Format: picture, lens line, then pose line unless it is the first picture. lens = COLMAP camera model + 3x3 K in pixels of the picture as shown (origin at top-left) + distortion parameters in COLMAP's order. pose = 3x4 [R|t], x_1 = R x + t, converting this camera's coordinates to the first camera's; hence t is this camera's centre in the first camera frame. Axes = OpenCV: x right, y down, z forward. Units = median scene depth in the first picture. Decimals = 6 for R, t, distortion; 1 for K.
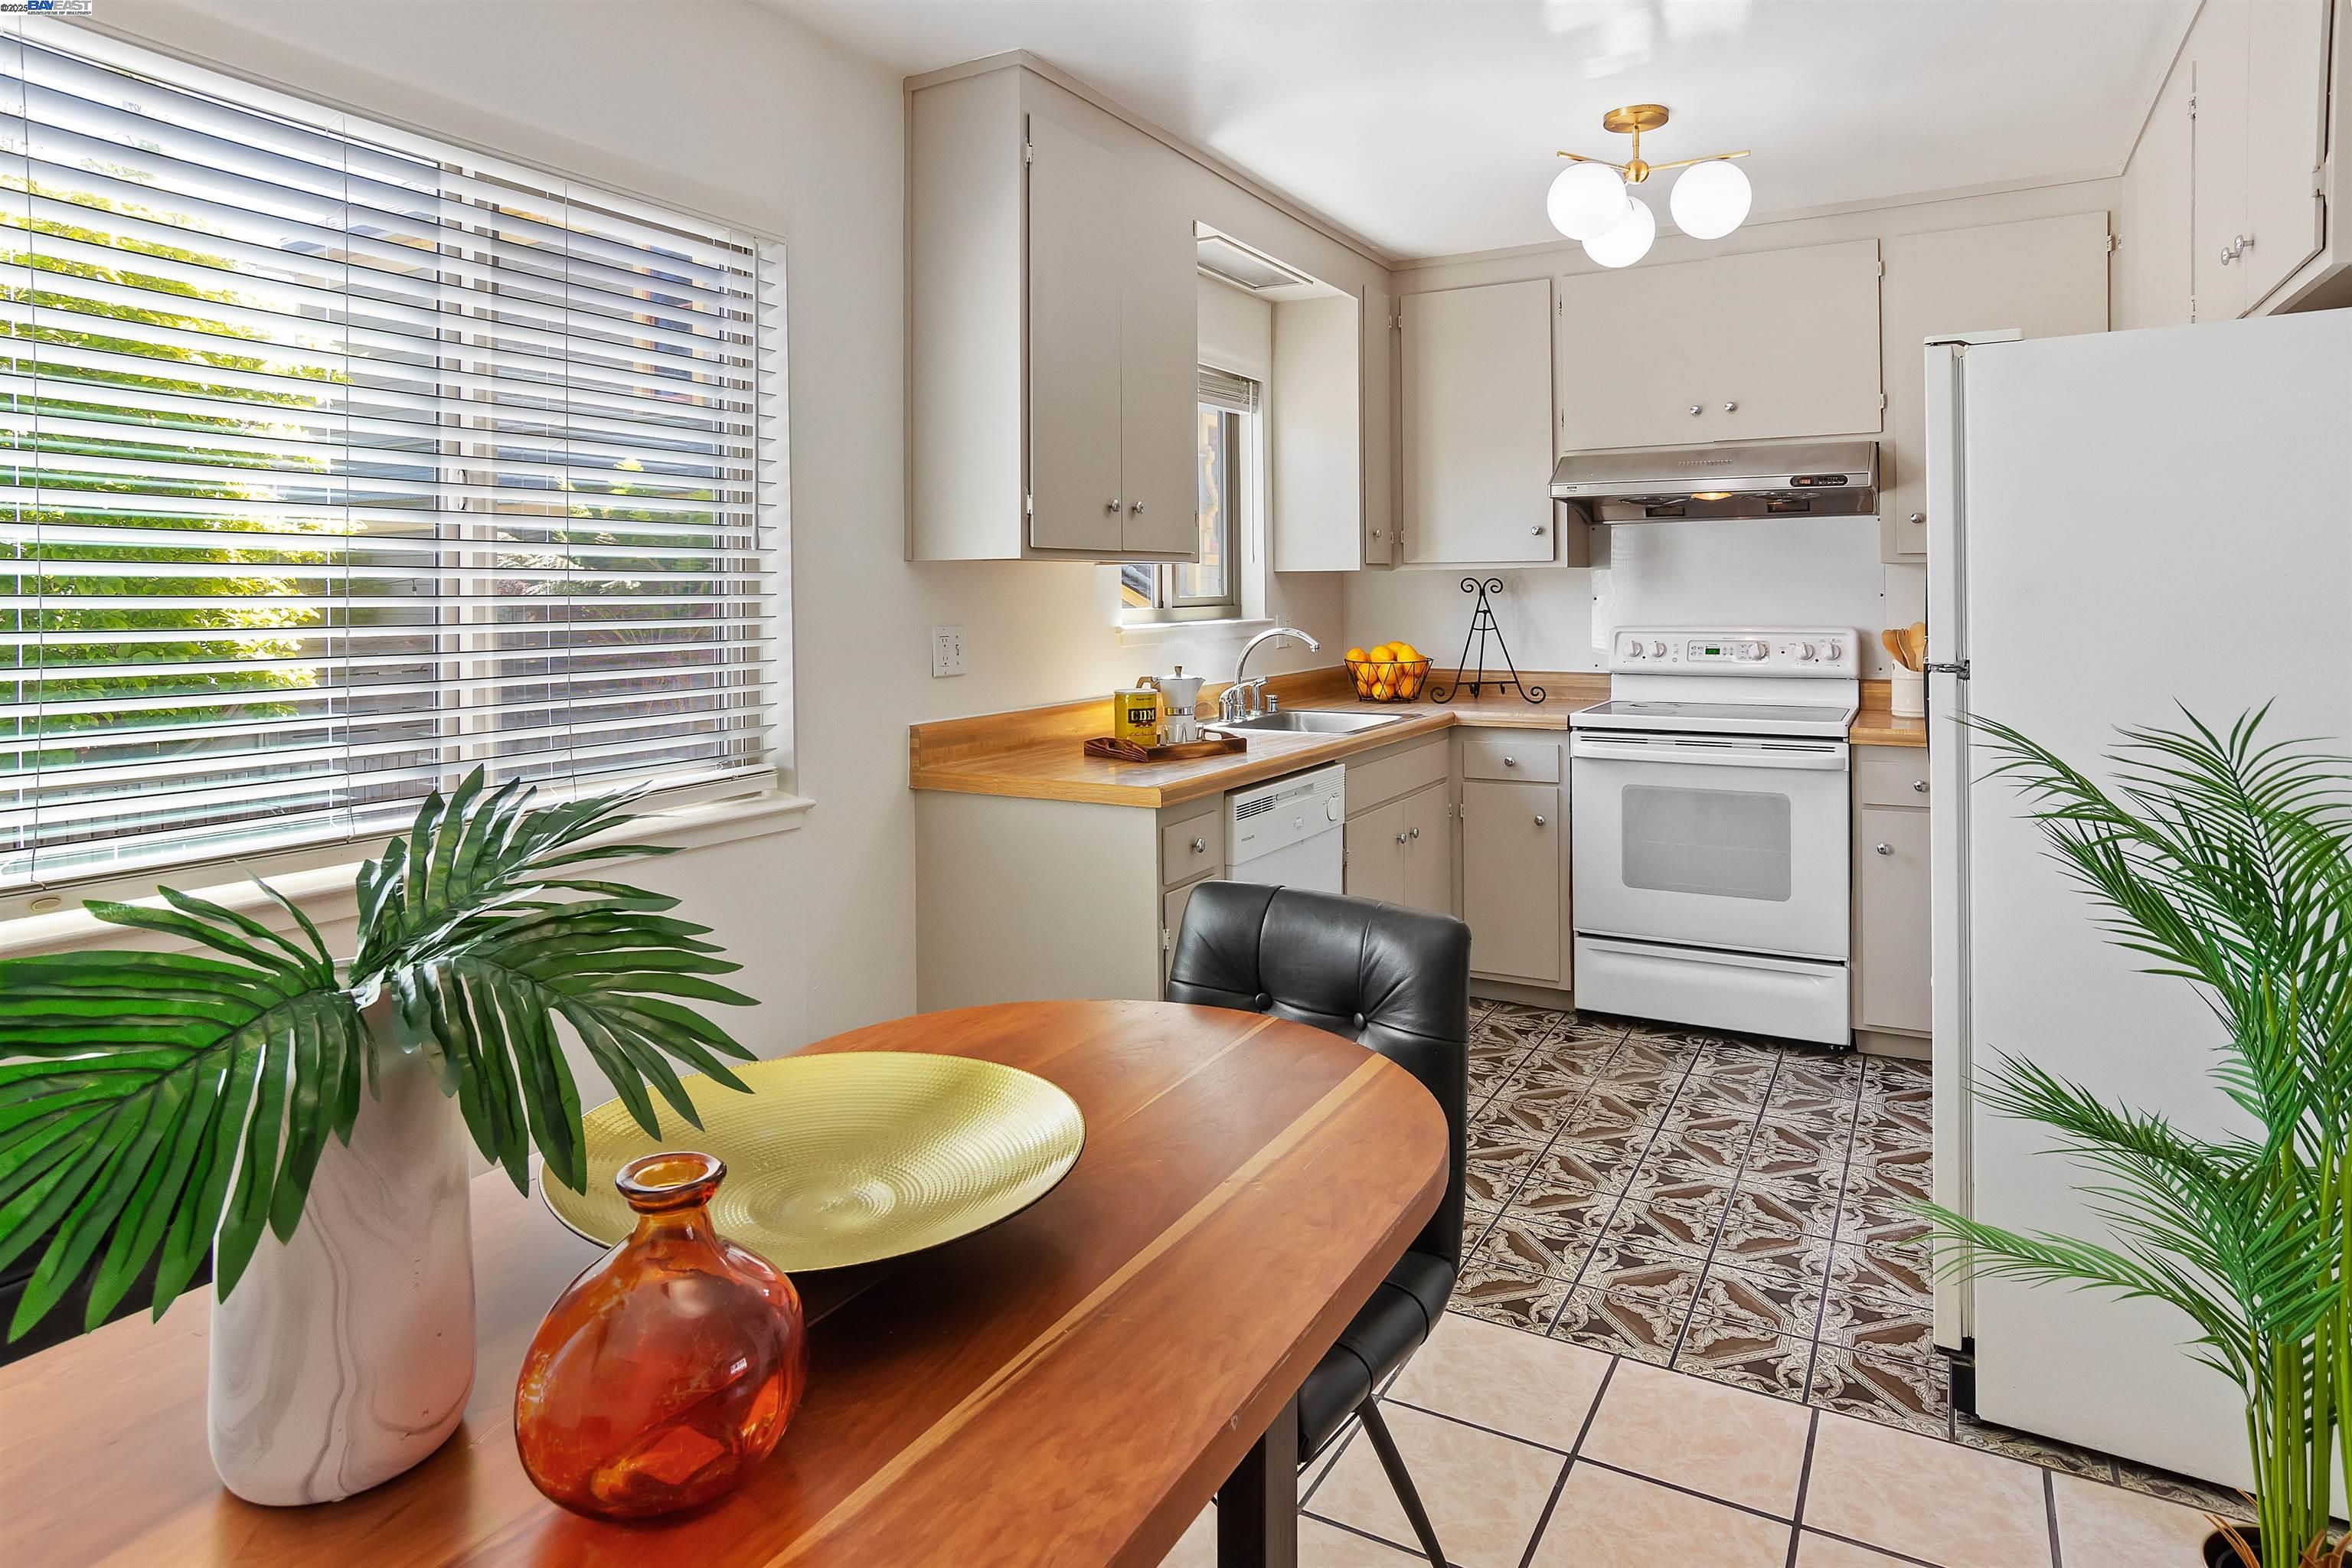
lens RADIAL K [[1341.7, 0, 1176.5], [0, 1341.7, 589.5], [0, 0, 1]] dist [-0.047826, 0.031405]
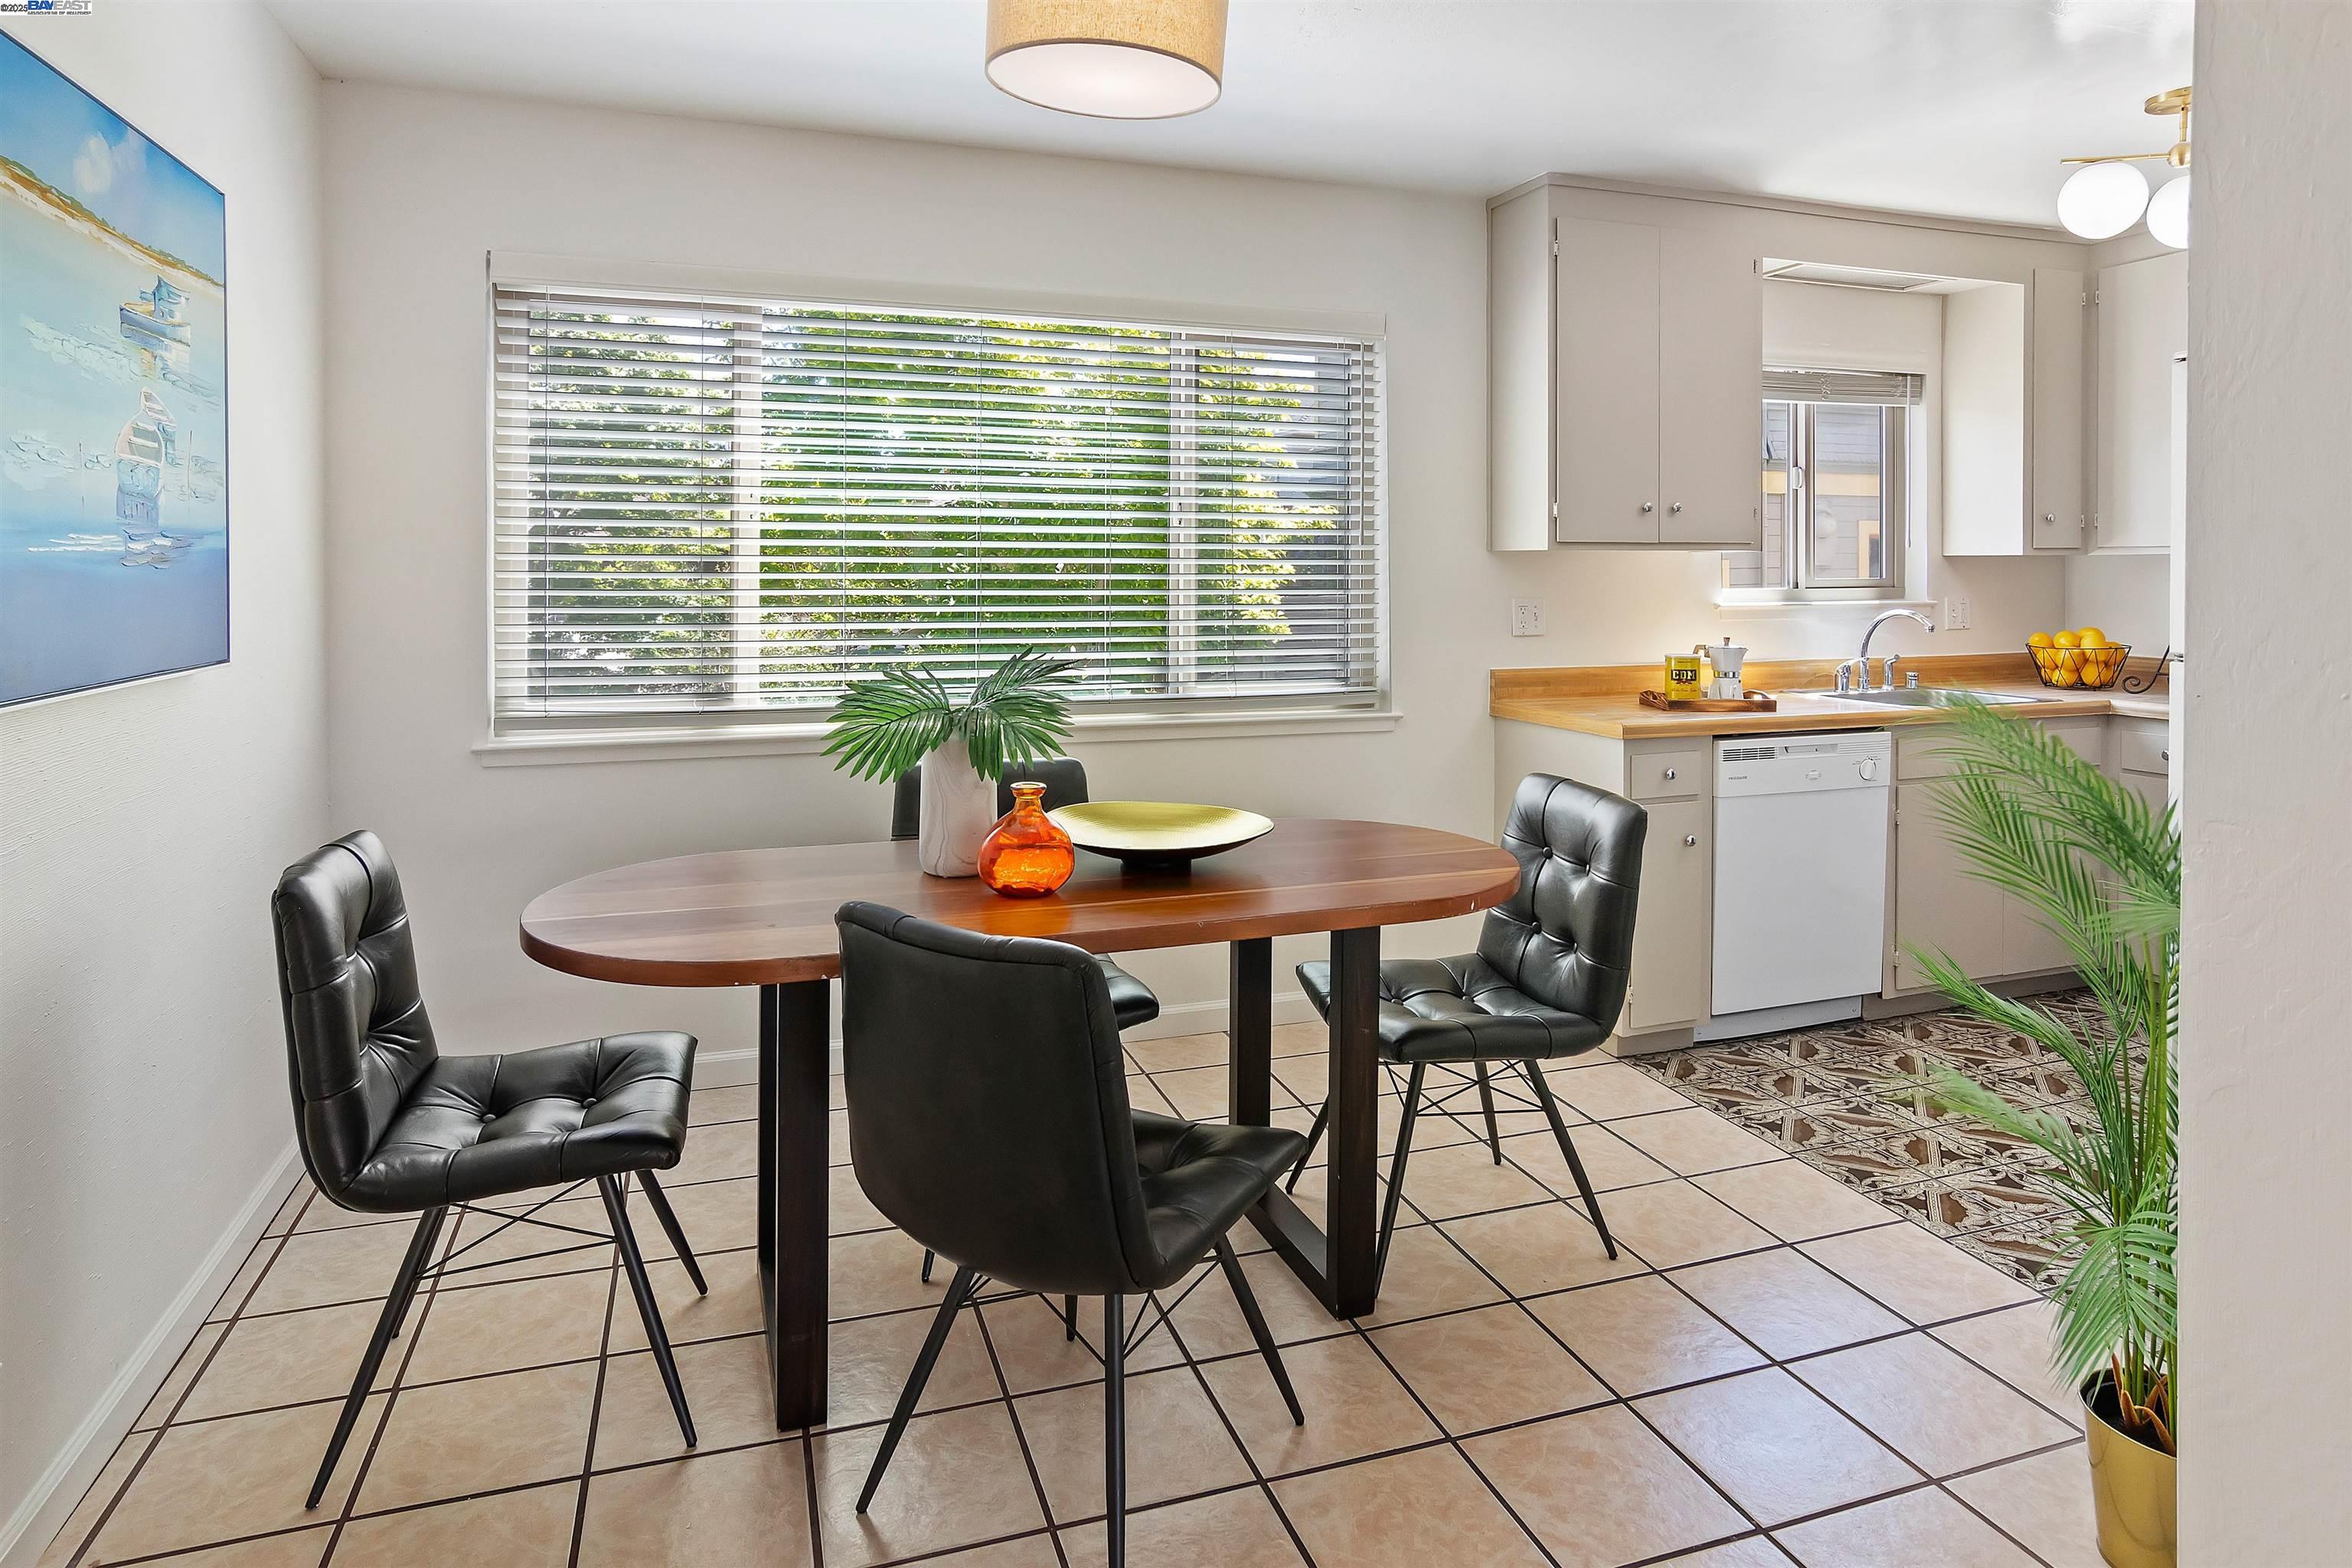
lens RADIAL K [[1341.7, 0, 1176.5], [0, 1341.7, 589.5], [0, 0, 1]] dist [-0.047826, 0.031405]
pose [[0.751863, 0.019746, -0.659024, 0.338537], [-0.005225, 0.999698, 0.023992, -0.009402], [0.659299, -0.014595, 0.751739, -0.181780]]
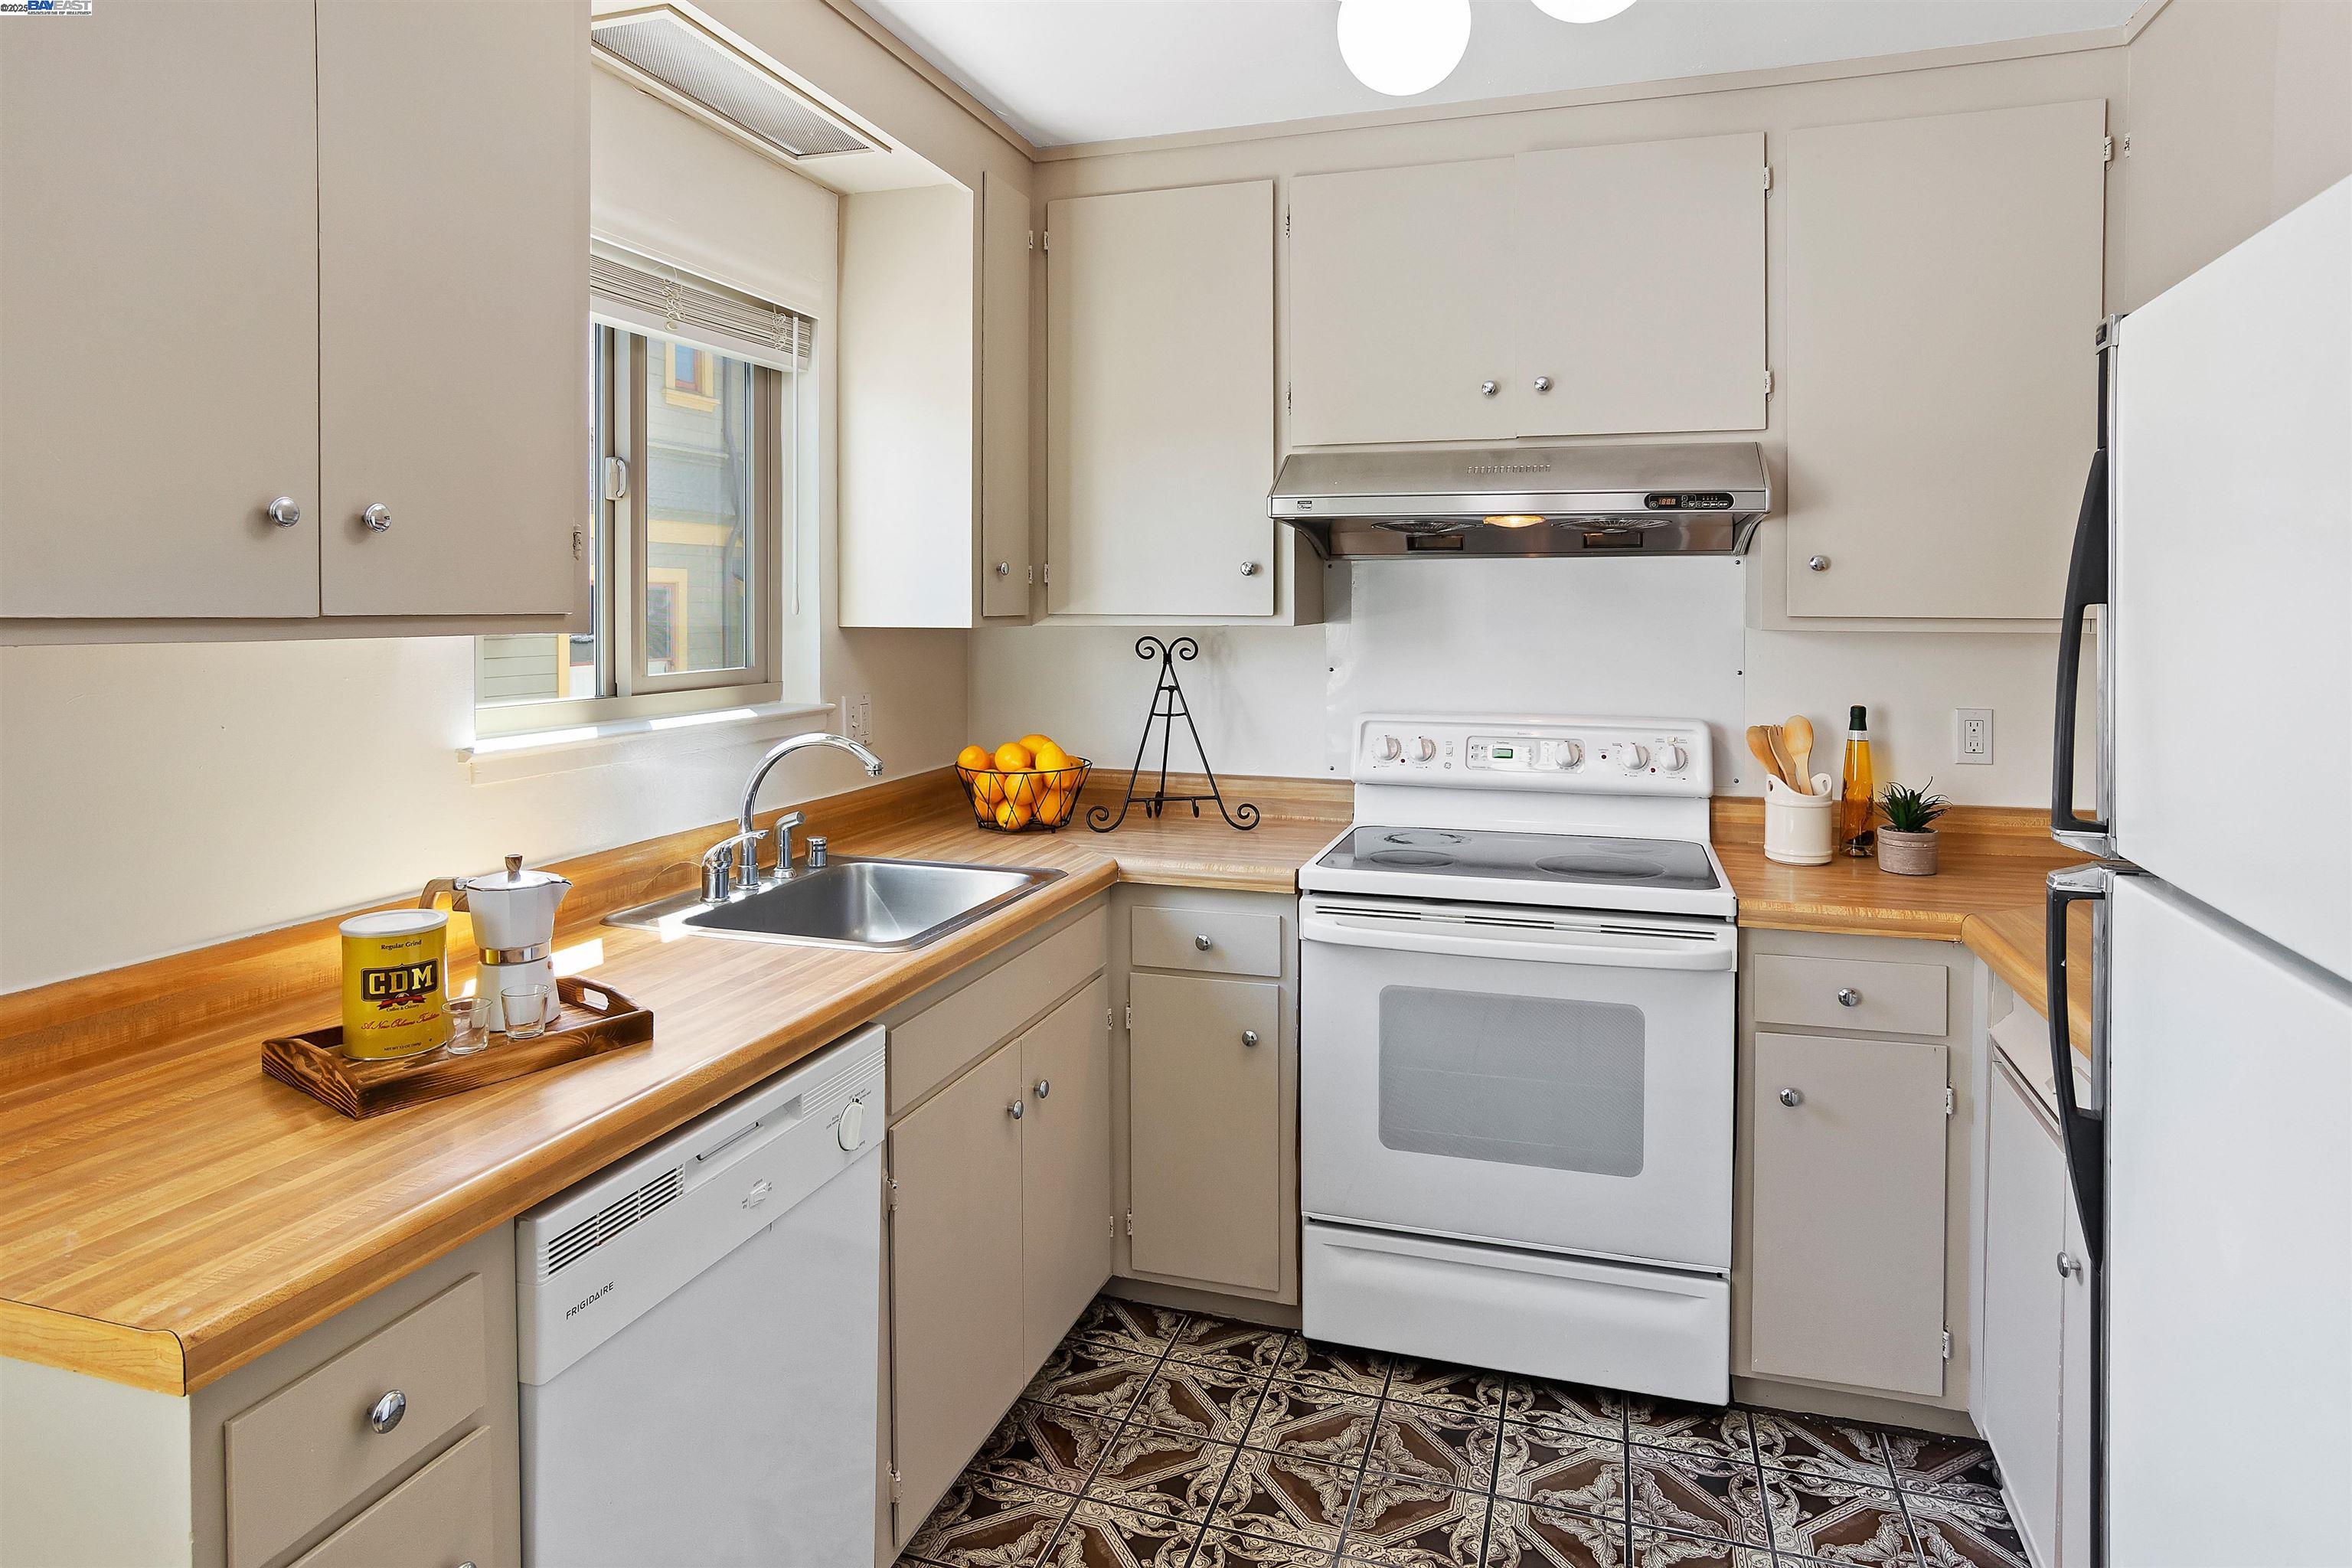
lens RADIAL K [[1338.8, 0, 1200.7], [0, 1338.8, 616.9], [0, 0, 1]] dist [-0.056092, 0.032726]
pose [[0.973180, 0.007215, 0.229933, 0.104826], [-0.008917, 0.999940, 0.006365, -0.026191], [-0.229873, -0.008244, 0.973186, 0.400445]]
